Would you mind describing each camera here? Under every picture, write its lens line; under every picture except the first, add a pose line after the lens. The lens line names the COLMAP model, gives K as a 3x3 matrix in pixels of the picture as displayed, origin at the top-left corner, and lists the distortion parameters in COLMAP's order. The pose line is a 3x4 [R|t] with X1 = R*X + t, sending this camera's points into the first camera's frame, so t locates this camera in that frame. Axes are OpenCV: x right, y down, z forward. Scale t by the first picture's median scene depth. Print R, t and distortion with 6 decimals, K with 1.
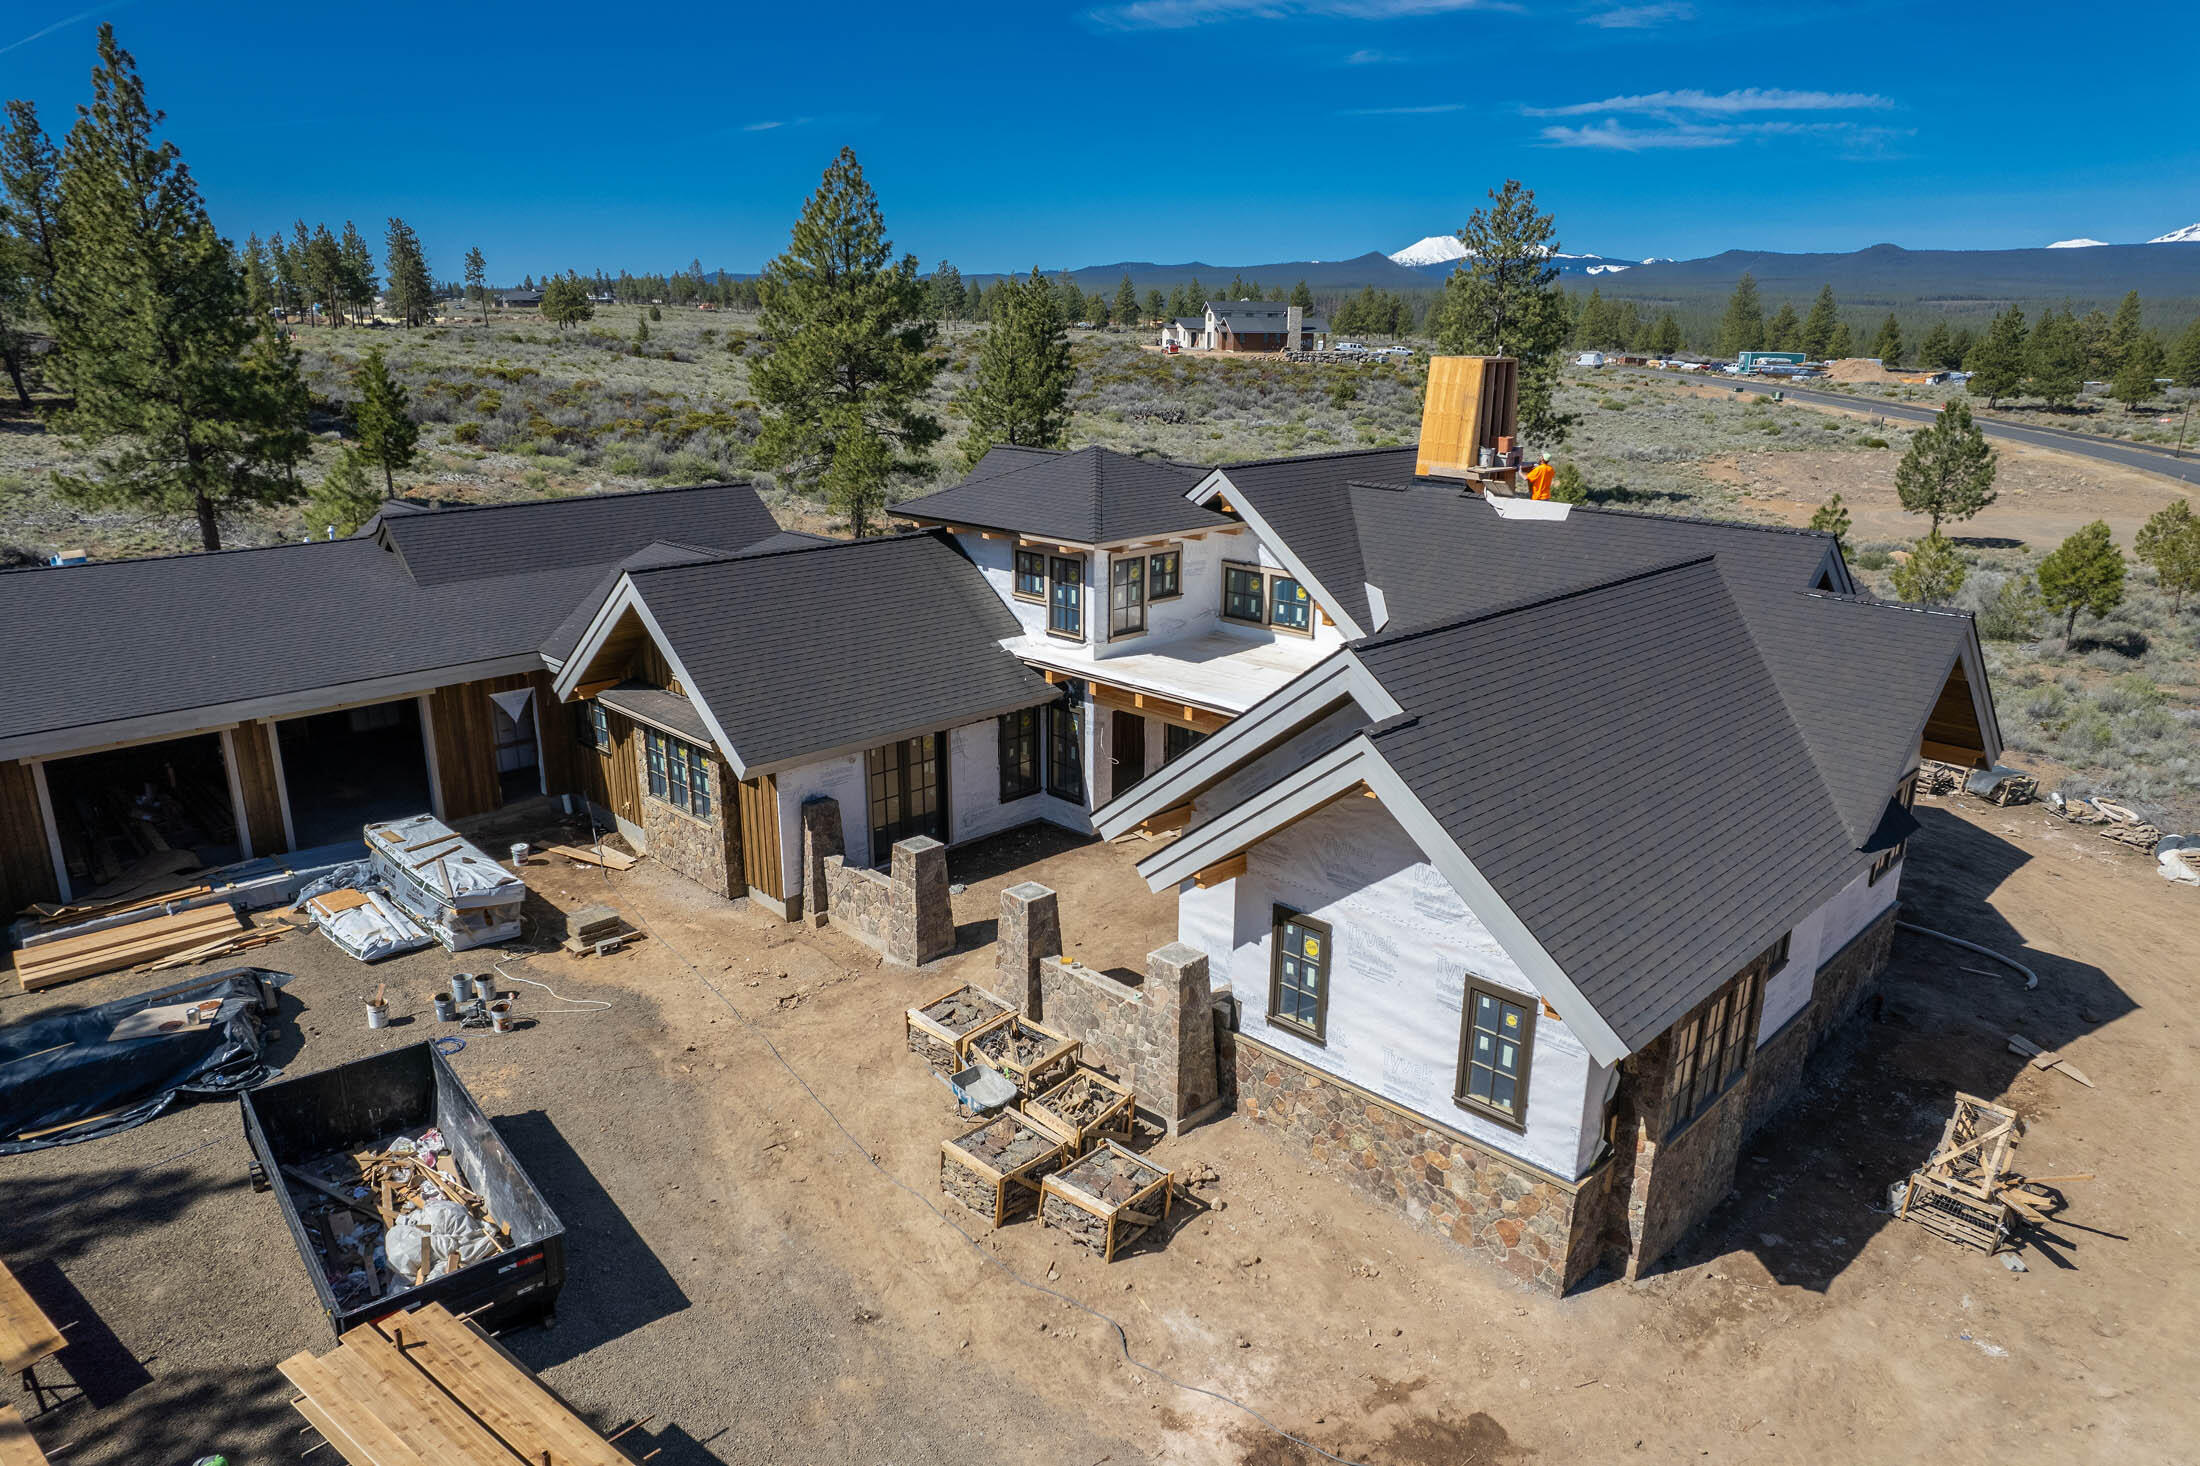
lens RADIAL K [[1404.5, 0, 1099.2], [0, 1404.5, 746.4], [0, 0, 1]] dist [-0.074128, 0.064387]
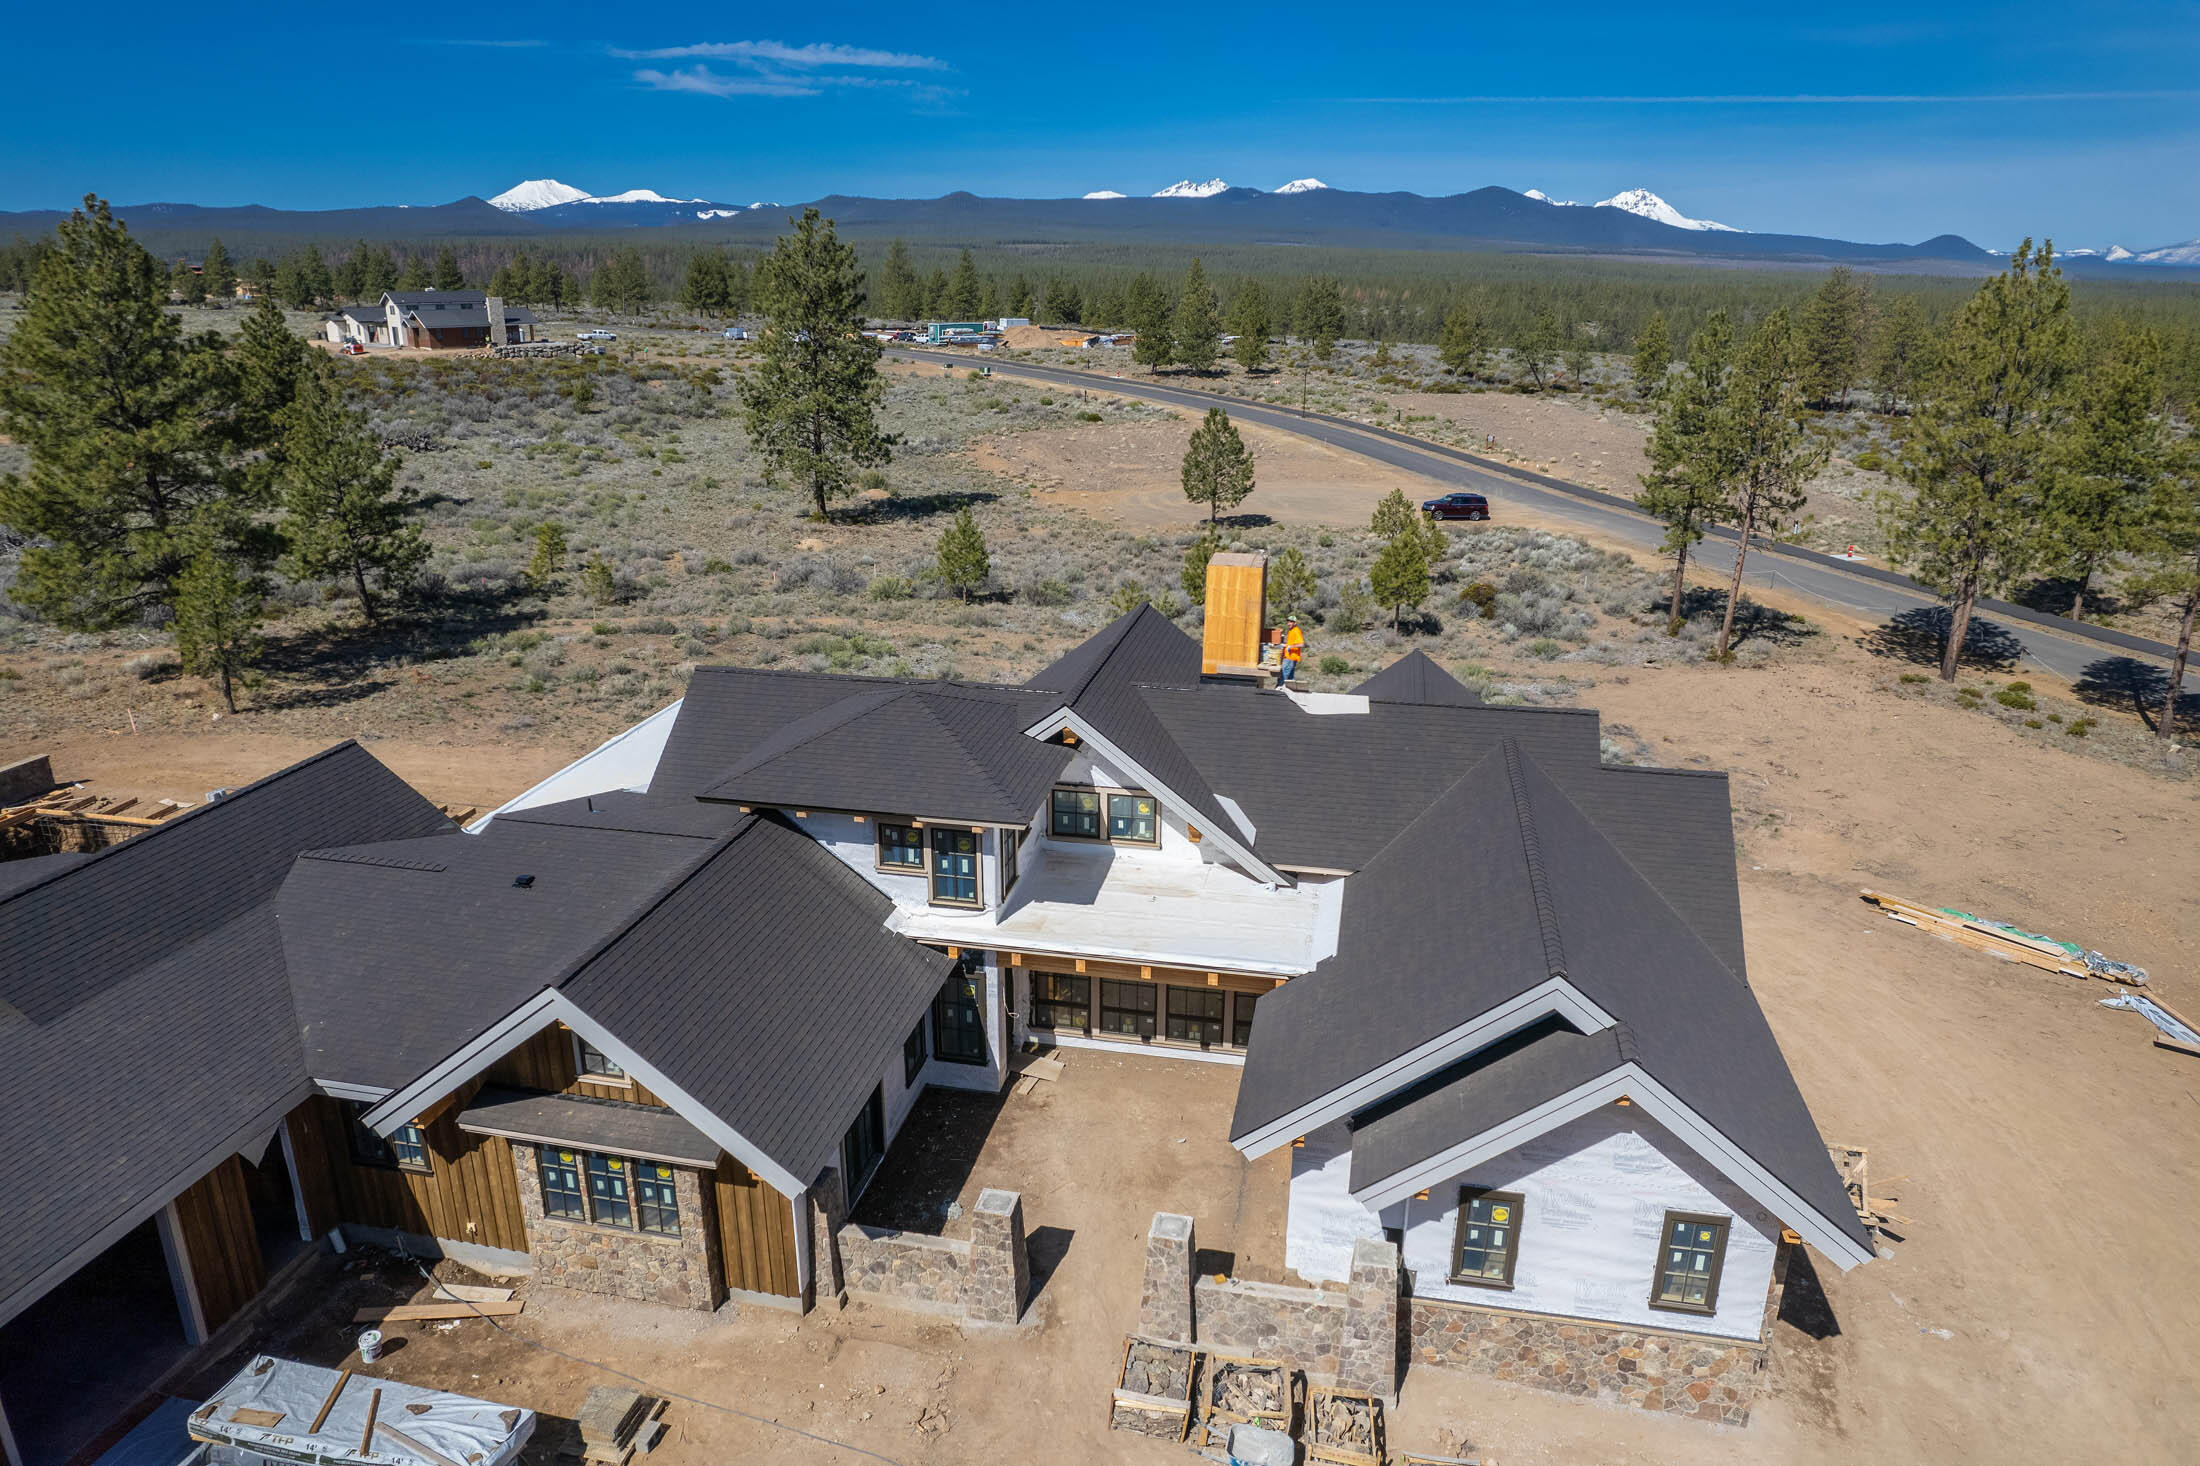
lens RADIAL K [[1404.5, 0, 1099.2], [0, 1404.5, 738.4], [0, 0, 1]] dist [-0.074128, 0.064387]
pose [[0.832828, -0.178794, 0.523861, -0.416812], [0.162646, 0.983663, 0.077152, -0.244817], [-0.529097, 0.020949, 0.848302, 0.133898]]
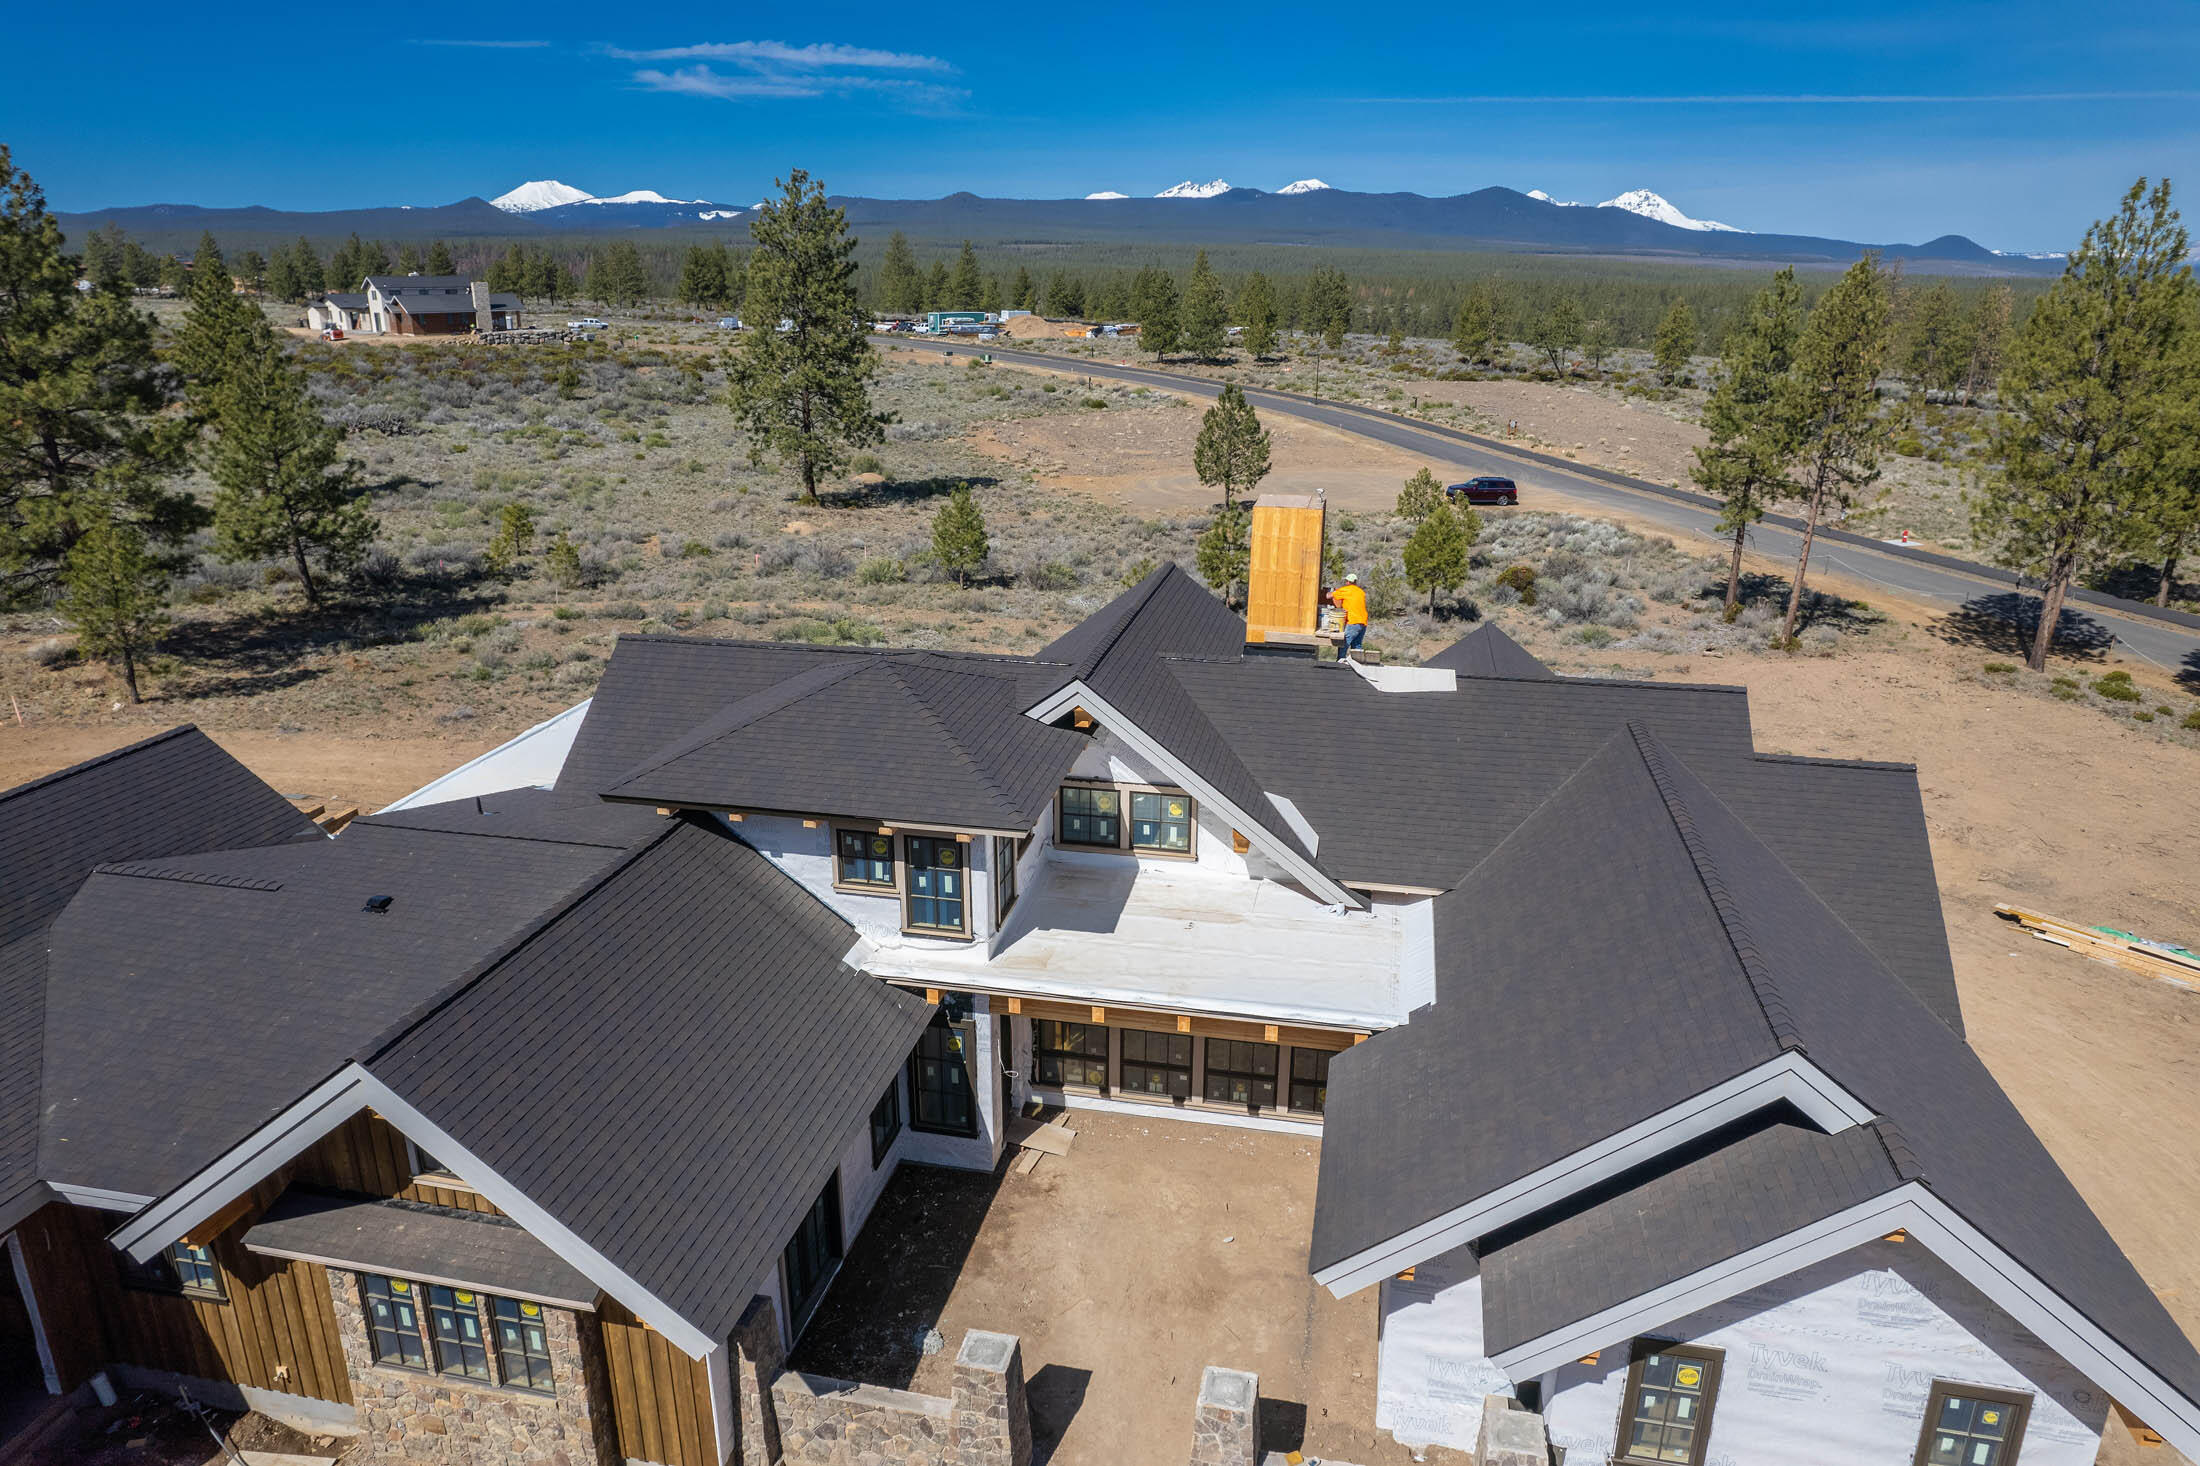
lens RADIAL K [[1404.5, 0, 1099.3], [0, 1404.5, 742.3], [0, 0, 1]] dist [-0.074128, 0.064387]
pose [[0.833698, -0.179629, 0.522189, -0.316256], [0.162645, 0.983544, 0.078662, -0.219816], [-0.527726, 0.019351, 0.849194, 0.319693]]
